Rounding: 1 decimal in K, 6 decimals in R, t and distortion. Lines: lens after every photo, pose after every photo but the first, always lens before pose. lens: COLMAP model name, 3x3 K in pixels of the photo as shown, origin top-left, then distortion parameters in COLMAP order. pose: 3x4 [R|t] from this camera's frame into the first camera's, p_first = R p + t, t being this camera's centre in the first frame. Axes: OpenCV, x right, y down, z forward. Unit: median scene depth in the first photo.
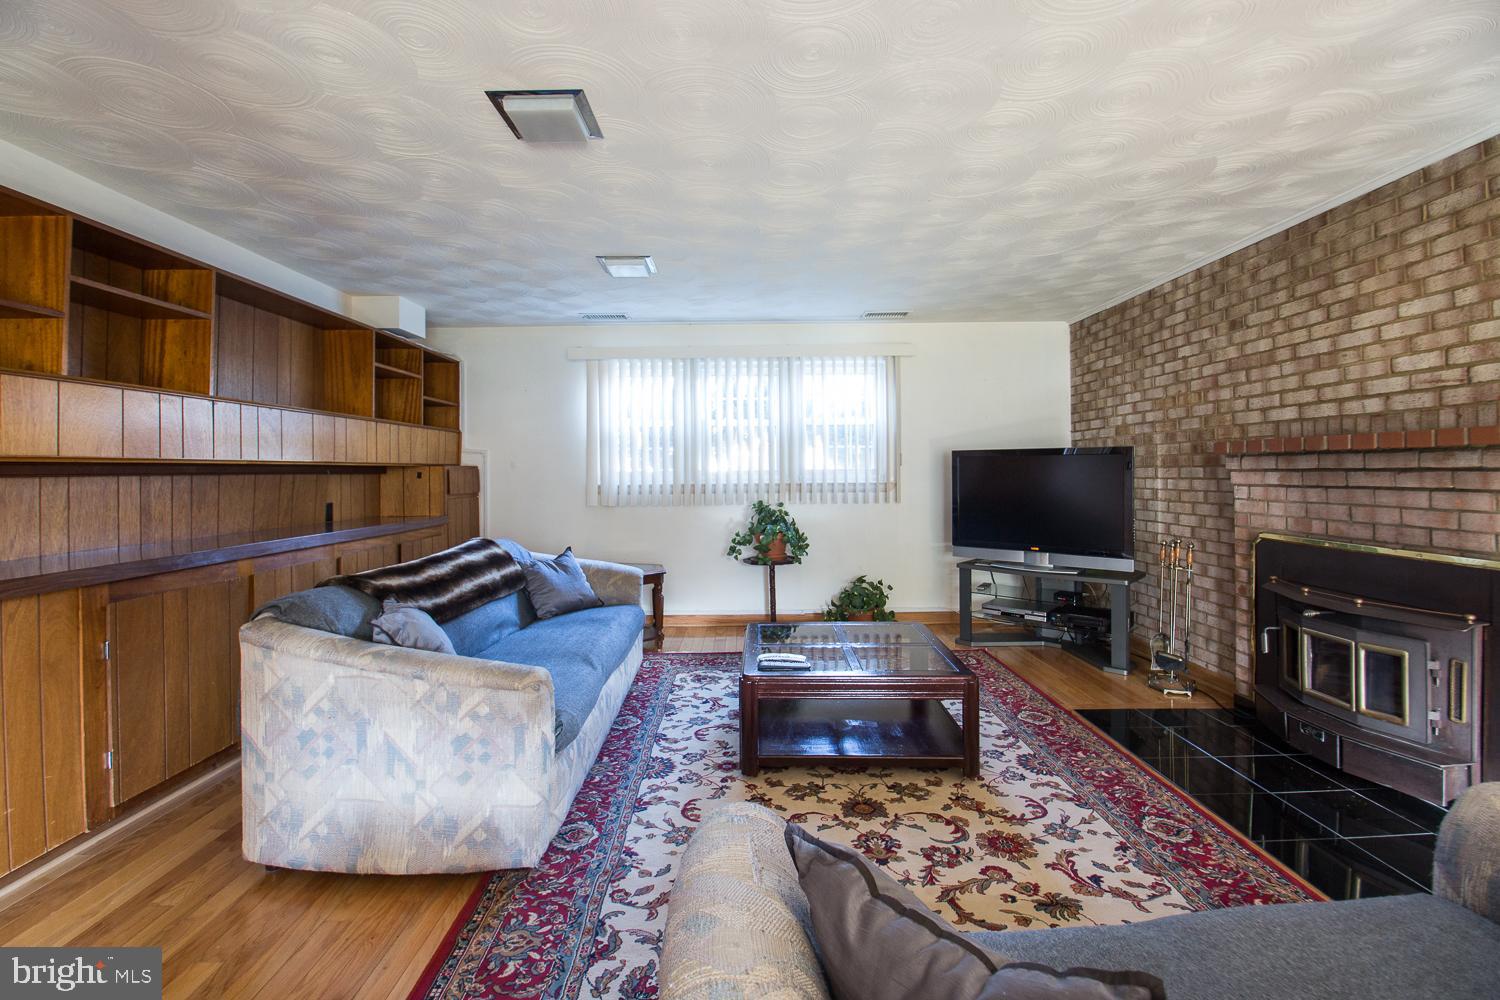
lens RADIAL K [[653.4, 0, 739.6], [0, 653.4, 470.2], [0, 0, 1]] dist [0.001016, -0.014531]
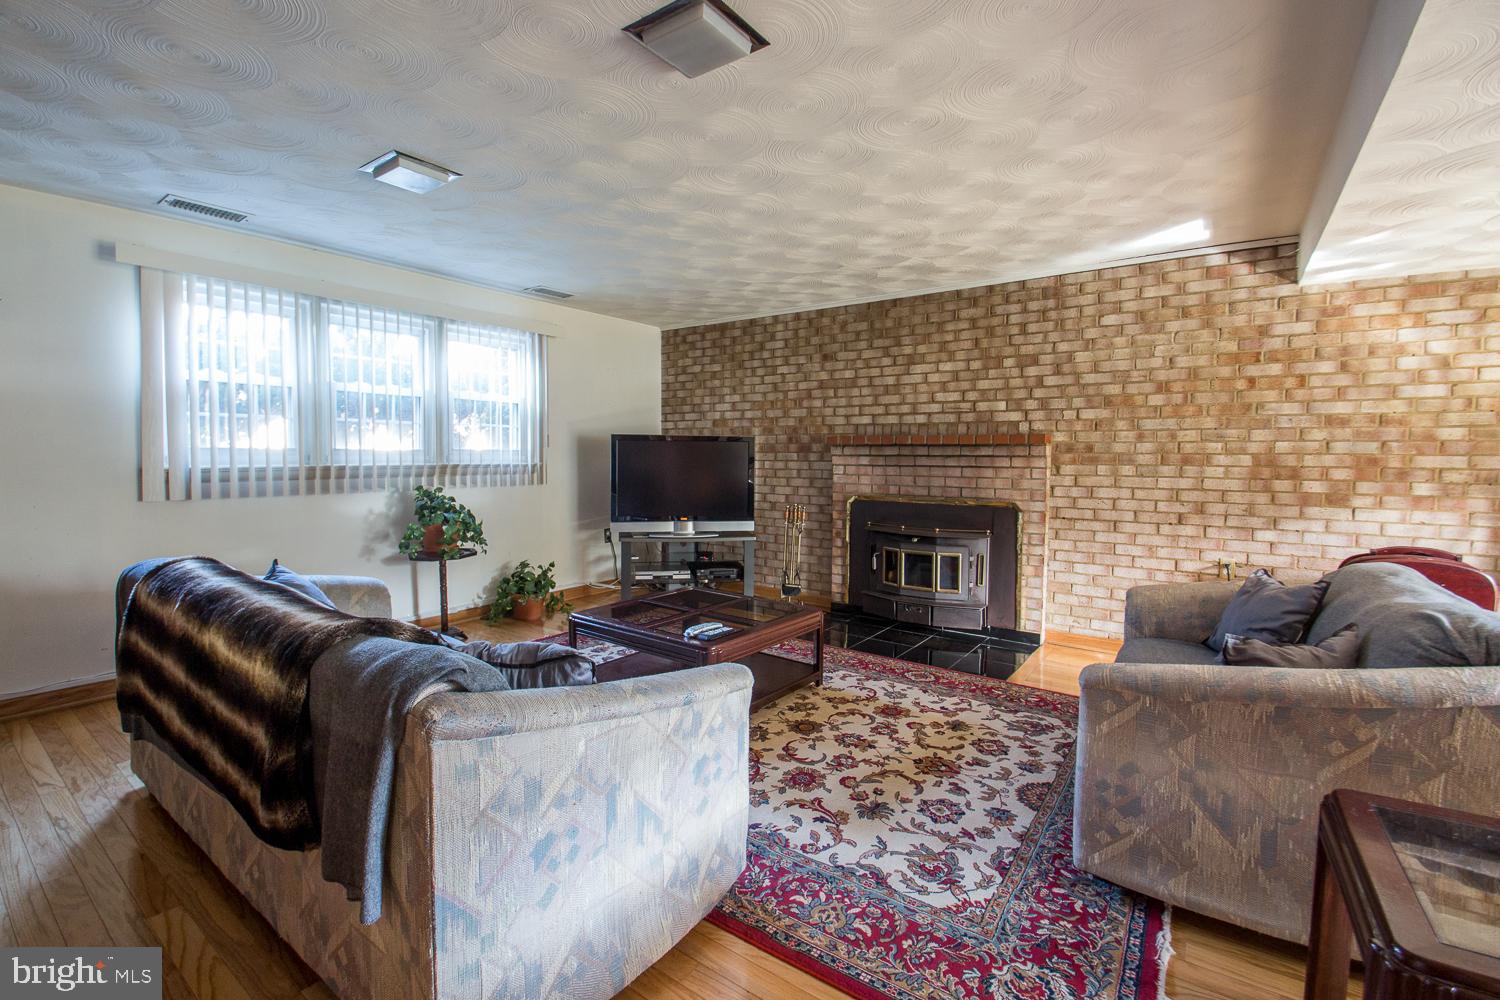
lens RADIAL K [[669.0, 0, 716.9], [0, 669.0, 490.4], [0, 0, 1]] dist [-0.020993, -0.000481]
pose [[0.603537, -0.031109, 0.796728, -0.692849], [-0.012956, 0.998724, 0.048811, 0.010044], [-0.797230, -0.039782, 0.602364, 0.301961]]
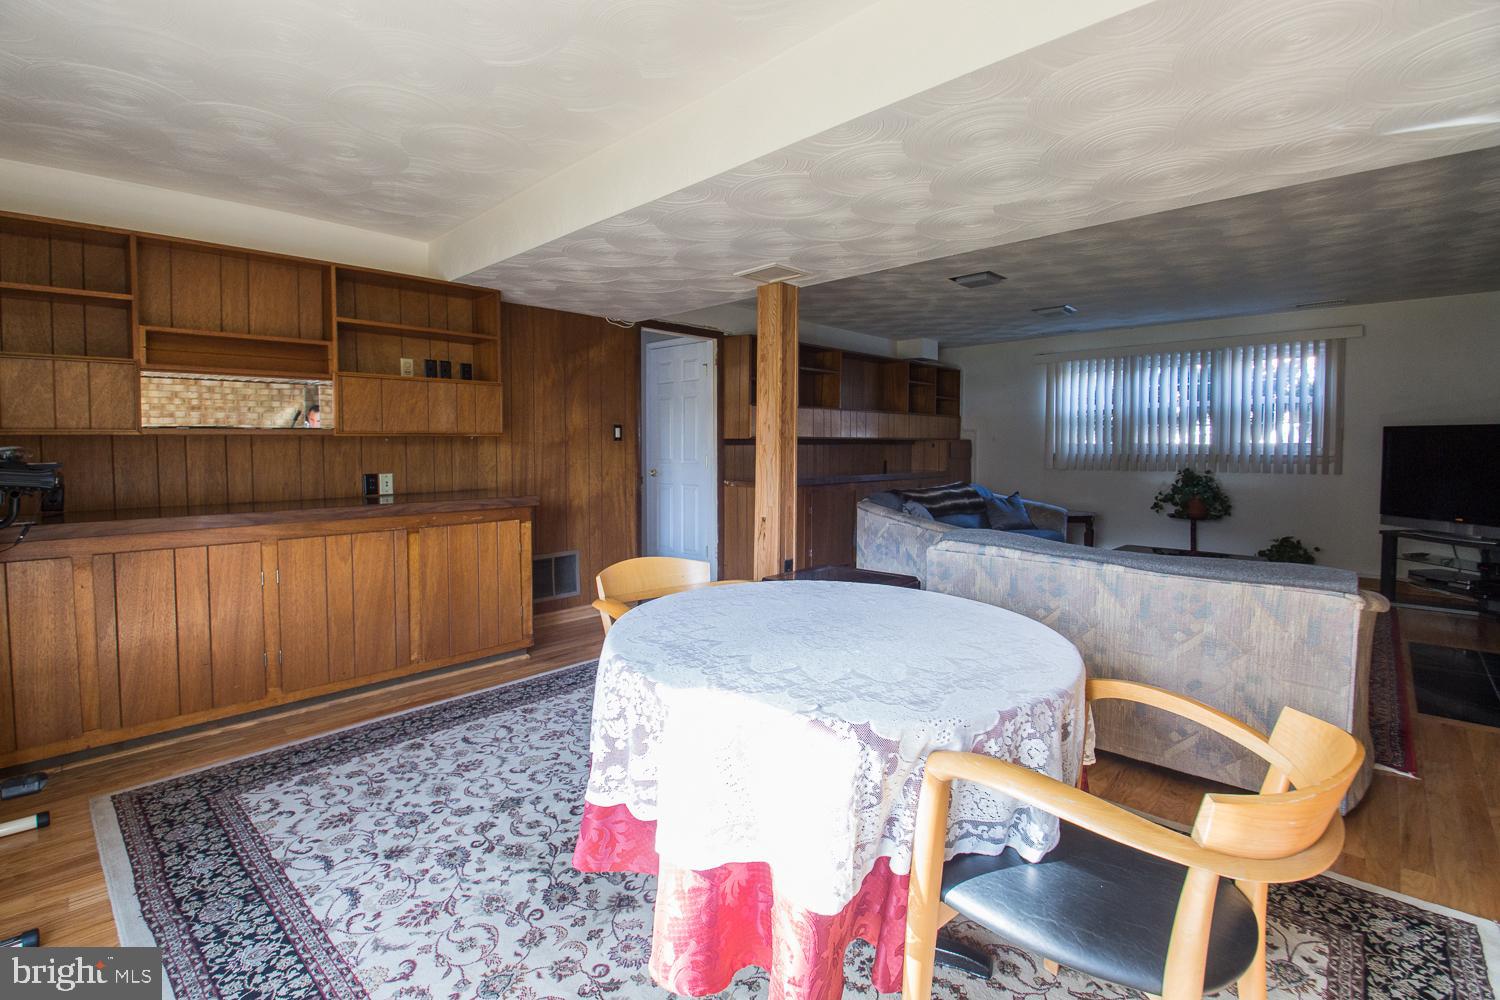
lens RADIAL K [[653.4, 0, 739.6], [0, 653.4, 470.2], [0, 0, 1]] dist [0.001016, -0.014531]
pose [[0.717907, 0.033554, -0.695330, 0.468868], [-0.002601, 0.998960, 0.045521, -0.005975], [0.696134, -0.030871, 0.717248, -0.792475]]
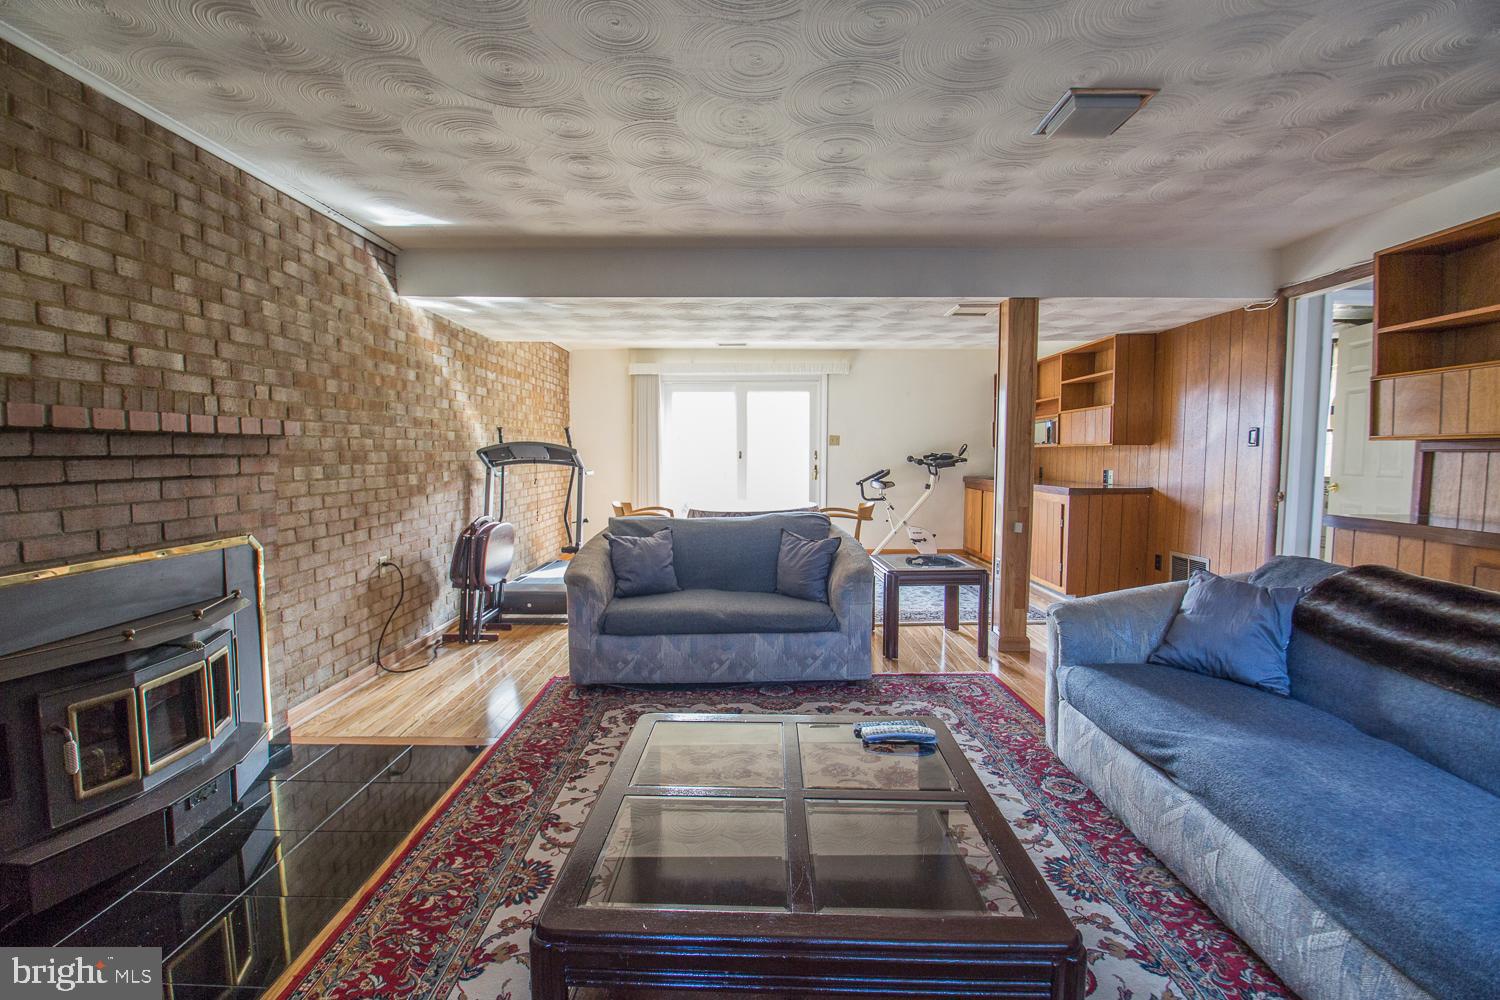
lens RADIAL K [[637.0, 0, 750.0], [0, 637.0, 500.0], [0, 0, 1]] dist [-0.000719, -0.013134]
pose [[-0.999941, 0.010164, -0.003796, 0.190660], [0.009867, 0.997394, 0.071475, 0.002938], [0.004513, 0.071433, -0.997435, 1.447264]]
